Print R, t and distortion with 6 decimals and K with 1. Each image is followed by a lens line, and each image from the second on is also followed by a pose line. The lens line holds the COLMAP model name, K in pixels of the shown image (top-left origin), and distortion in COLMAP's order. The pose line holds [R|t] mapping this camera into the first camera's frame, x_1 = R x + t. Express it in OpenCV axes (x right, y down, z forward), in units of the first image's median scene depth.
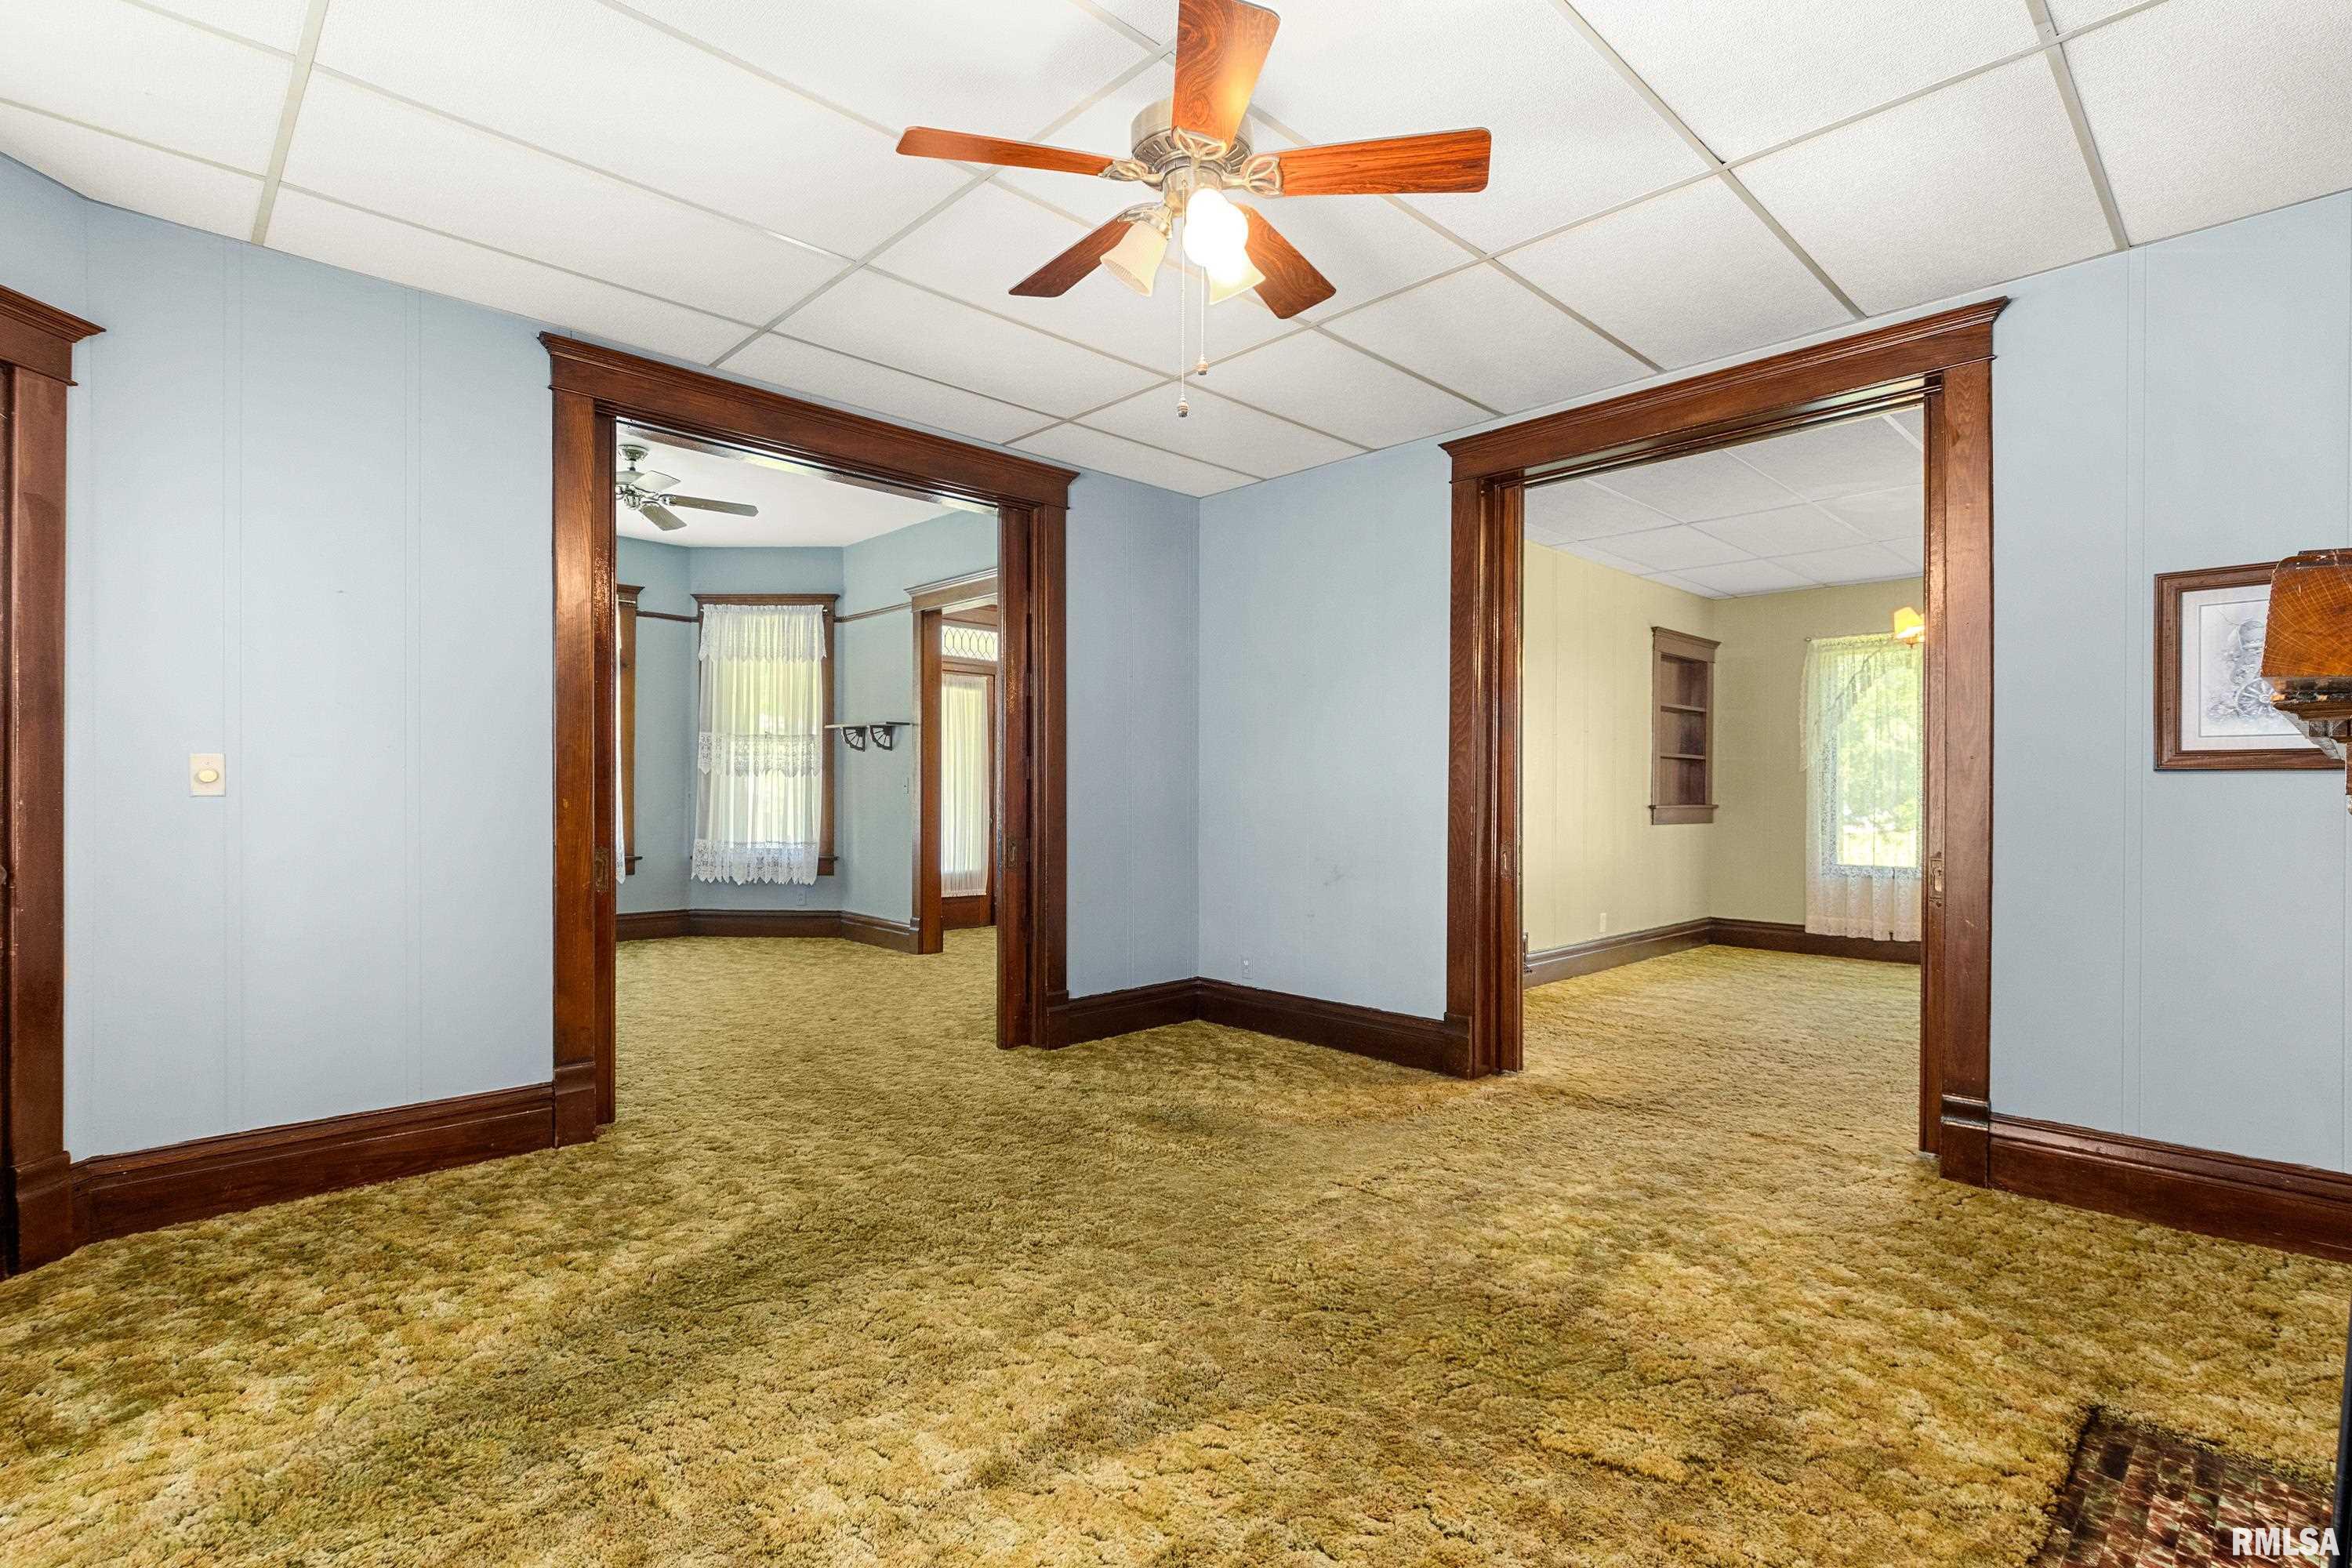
lens RADIAL K [[1103.8, 0, 1163.5], [0, 1103.8, 804.0], [0, 0, 1]] dist [-0.000586, -0.001915]
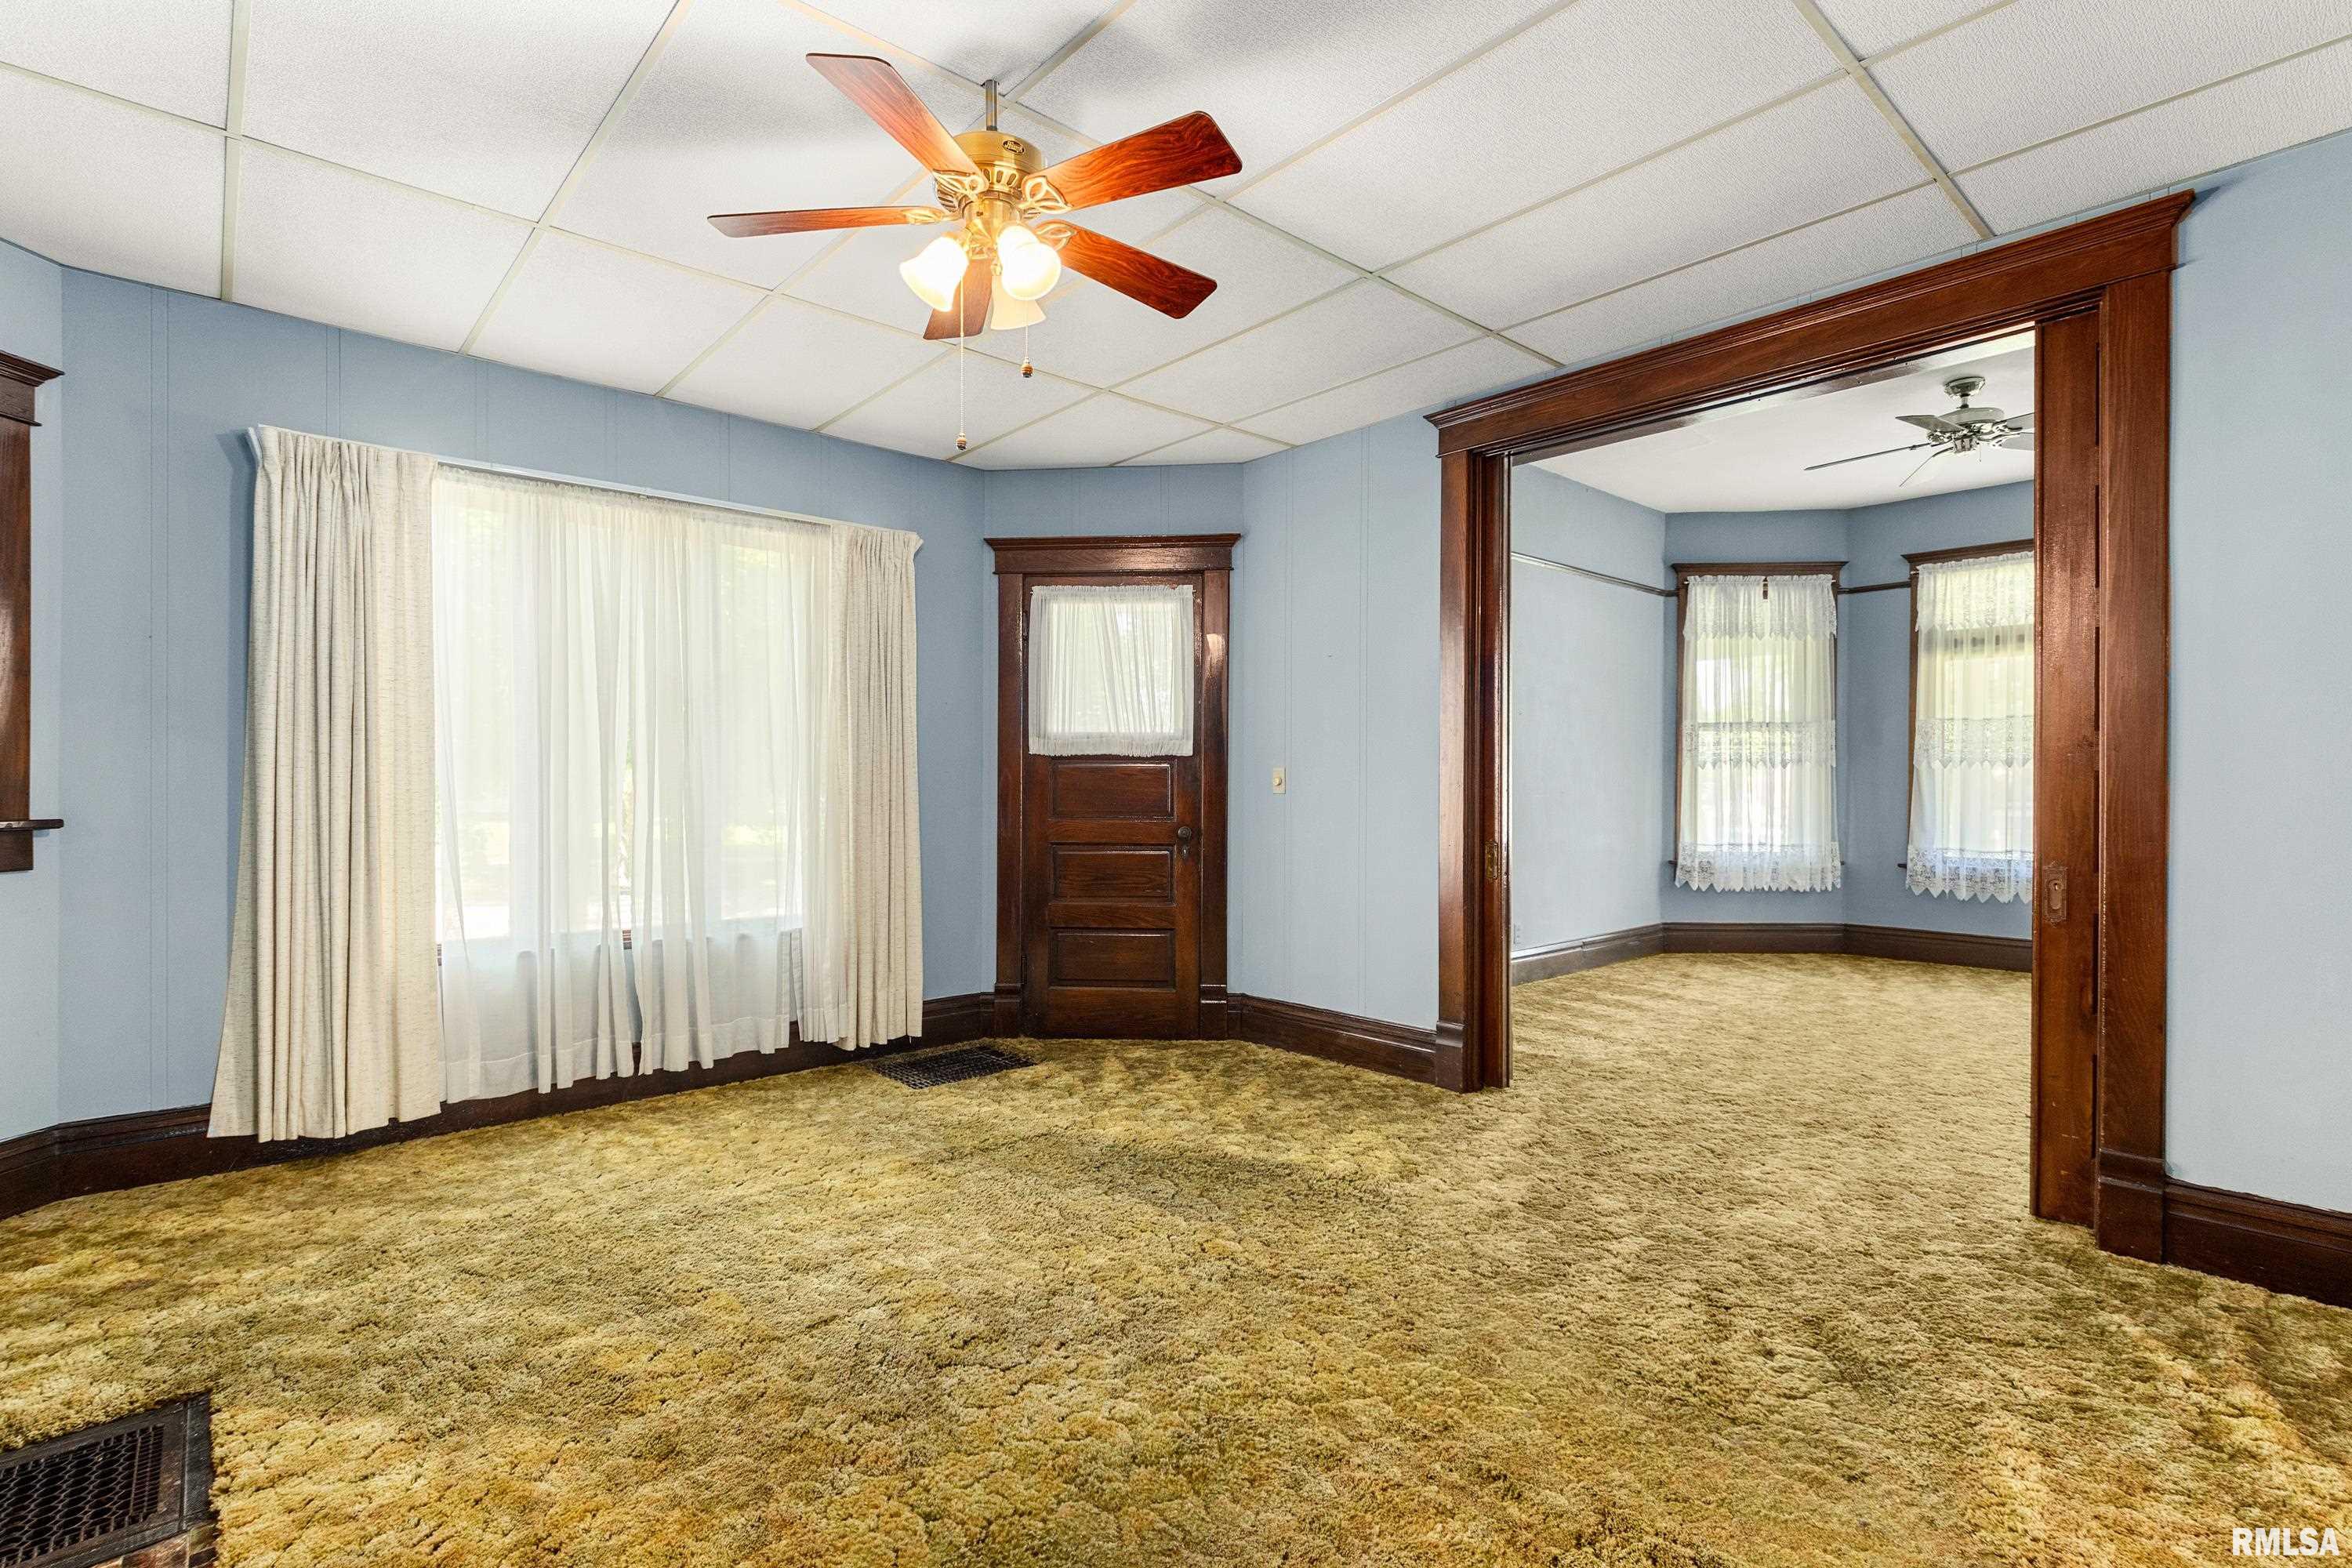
lens RADIAL K [[1103.8, 0, 1172.0], [0, 1103.8, 785.8], [0, 0, 1]] dist [-0.000586, -0.001915]
pose [[-0.044517, -0.003148, -0.999004, 0.792607], [-0.010389, 0.999942, -0.002688, -0.012448], [0.998955, 0.010259, -0.044547, 0.902410]]
